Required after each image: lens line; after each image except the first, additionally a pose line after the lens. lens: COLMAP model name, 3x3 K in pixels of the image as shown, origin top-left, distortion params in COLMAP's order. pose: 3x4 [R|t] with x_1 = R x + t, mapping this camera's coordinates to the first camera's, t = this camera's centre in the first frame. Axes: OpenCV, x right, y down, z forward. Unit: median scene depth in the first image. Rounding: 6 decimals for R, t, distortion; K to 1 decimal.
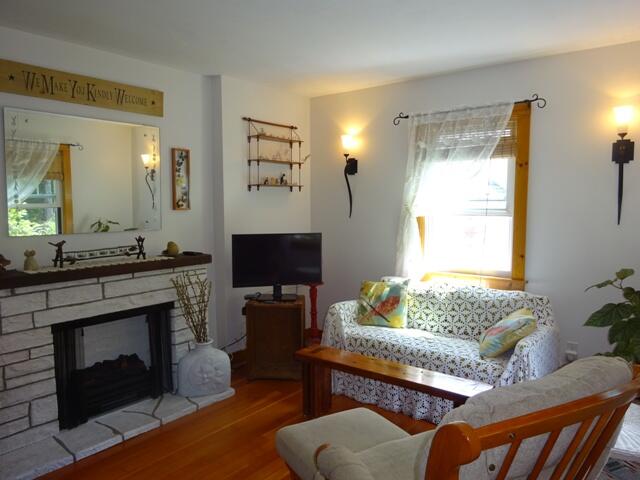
lens RADIAL K [[470.7, 0, 323.1], [0, 470.7, 241.2], [0, 0, 1]] dist [-0.003294, 0.002313]
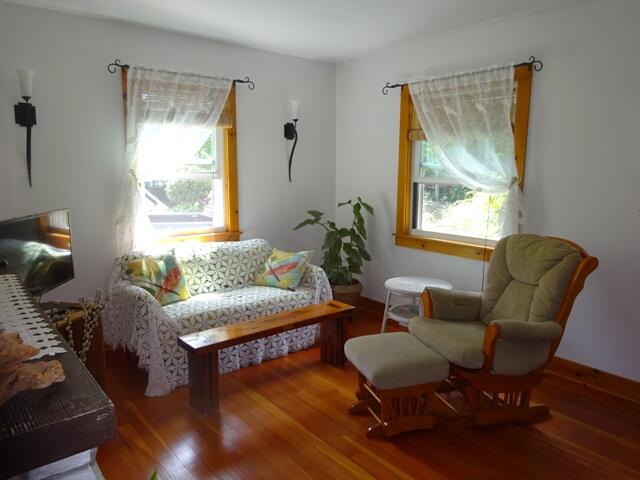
lens RADIAL K [[470.7, 0, 322.6], [0, 470.7, 239.4], [0, 0, 1]] dist [-0.003294, 0.002313]
pose [[0.212182, -0.146799, 0.966141, -0.696810], [0.076320, 0.988122, 0.133377, -0.041595], [-0.974245, 0.045435, 0.220866, 0.521836]]
